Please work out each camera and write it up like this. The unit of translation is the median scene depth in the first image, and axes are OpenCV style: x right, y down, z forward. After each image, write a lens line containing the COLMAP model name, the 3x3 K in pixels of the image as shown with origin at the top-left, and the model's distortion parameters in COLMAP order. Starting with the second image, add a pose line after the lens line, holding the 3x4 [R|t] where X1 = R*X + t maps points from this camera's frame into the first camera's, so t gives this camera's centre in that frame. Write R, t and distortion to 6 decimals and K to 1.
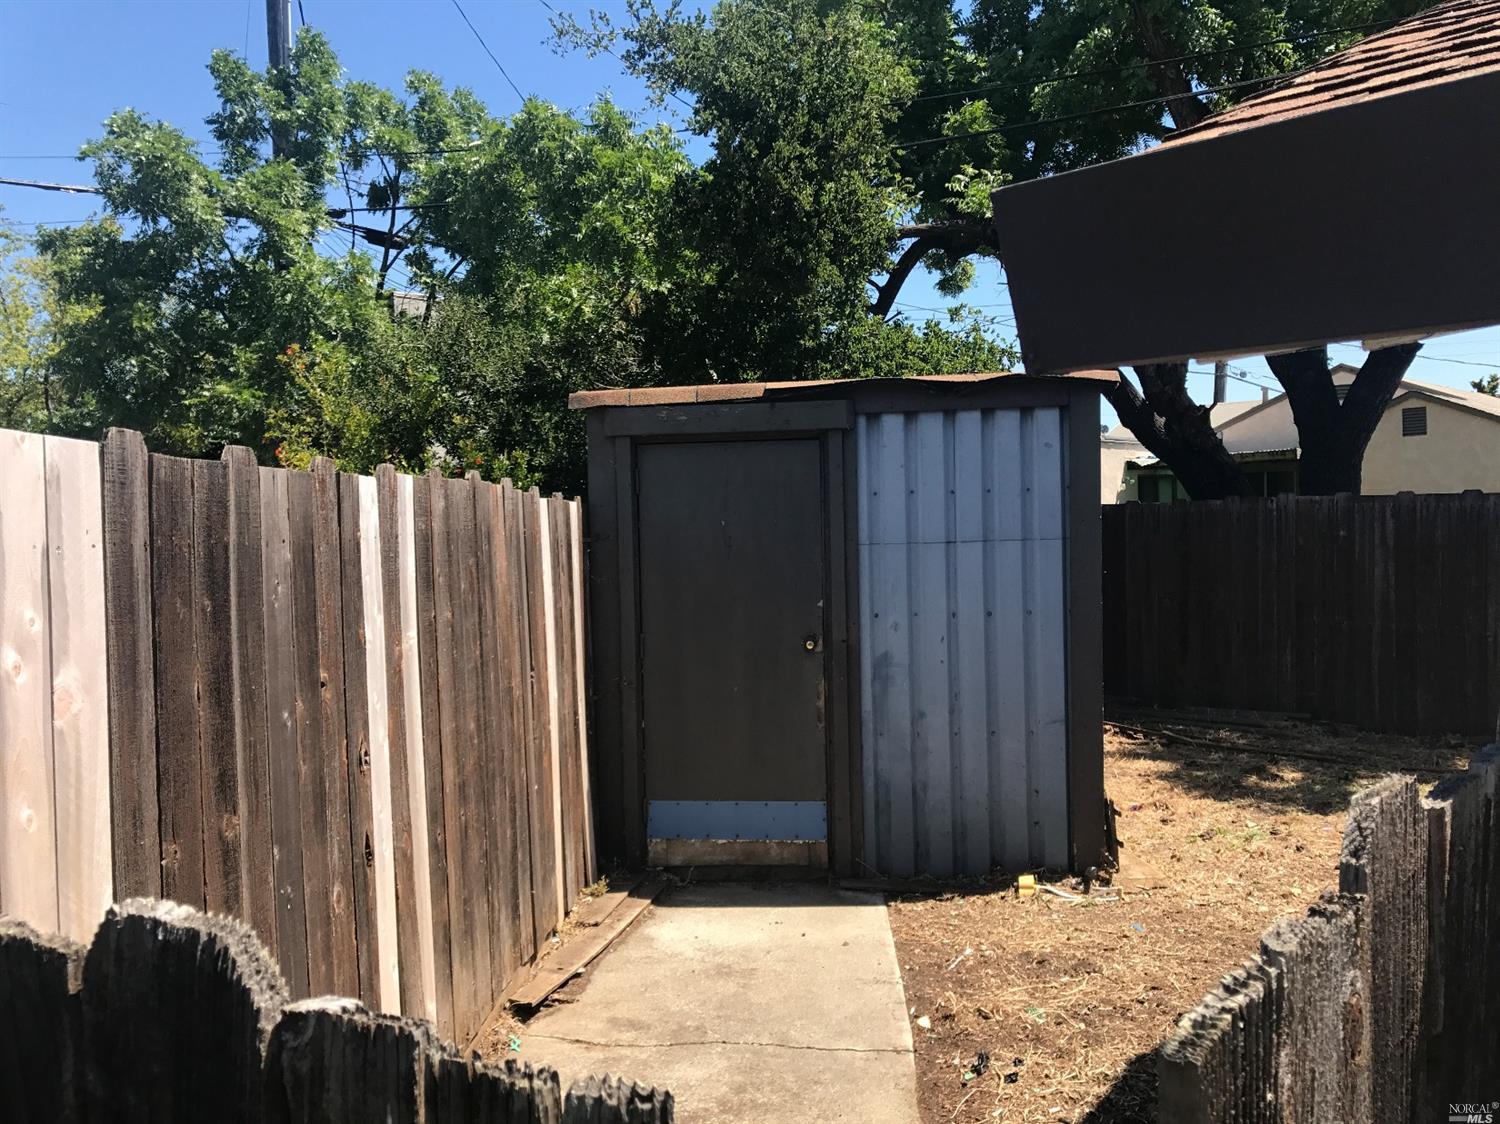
lens RADIAL K [[1212.7, 0, 750.0], [0, 1212.7, 562.0], [0, 0, 1]] dist [0.011962, 0.009270]
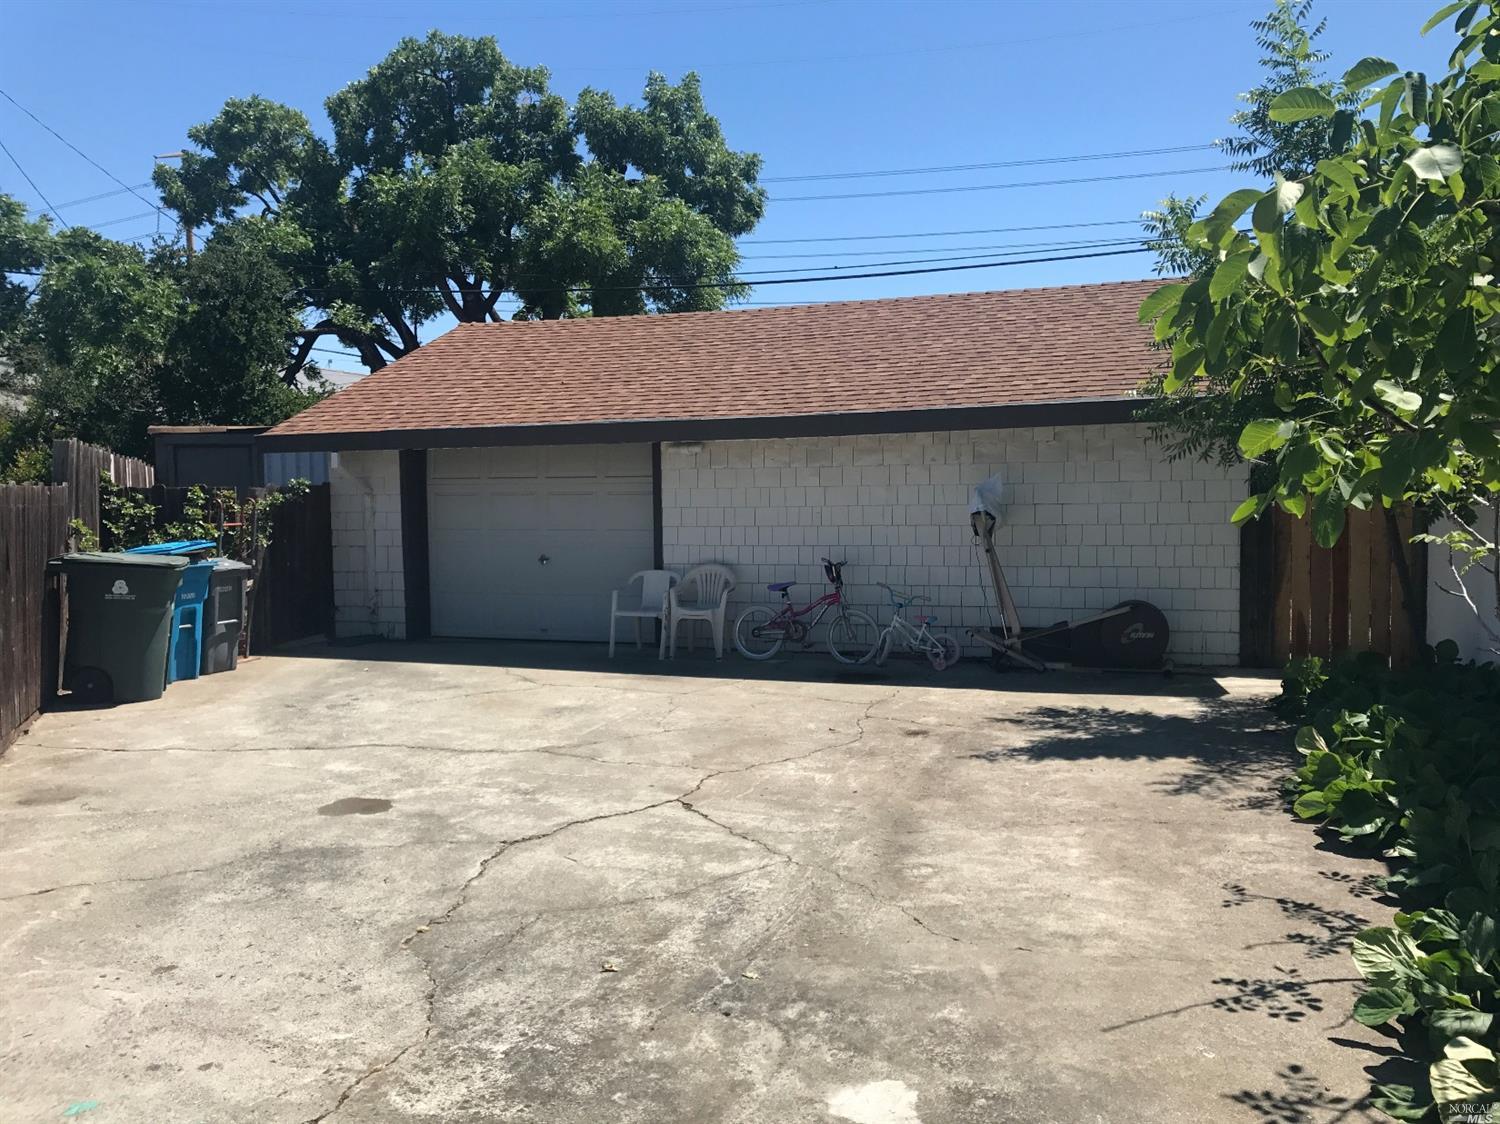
lens RADIAL K [[1212.7, 0, 750.0], [0, 1212.7, 562.0], [0, 0, 1]] dist [0.011962, 0.009270]
pose [[0.913331, -0.014222, 0.406970, -0.018143], [0.007756, 0.999816, 0.017535, 0.075973], [-0.407144, -0.012859, 0.913273, -1.243625]]
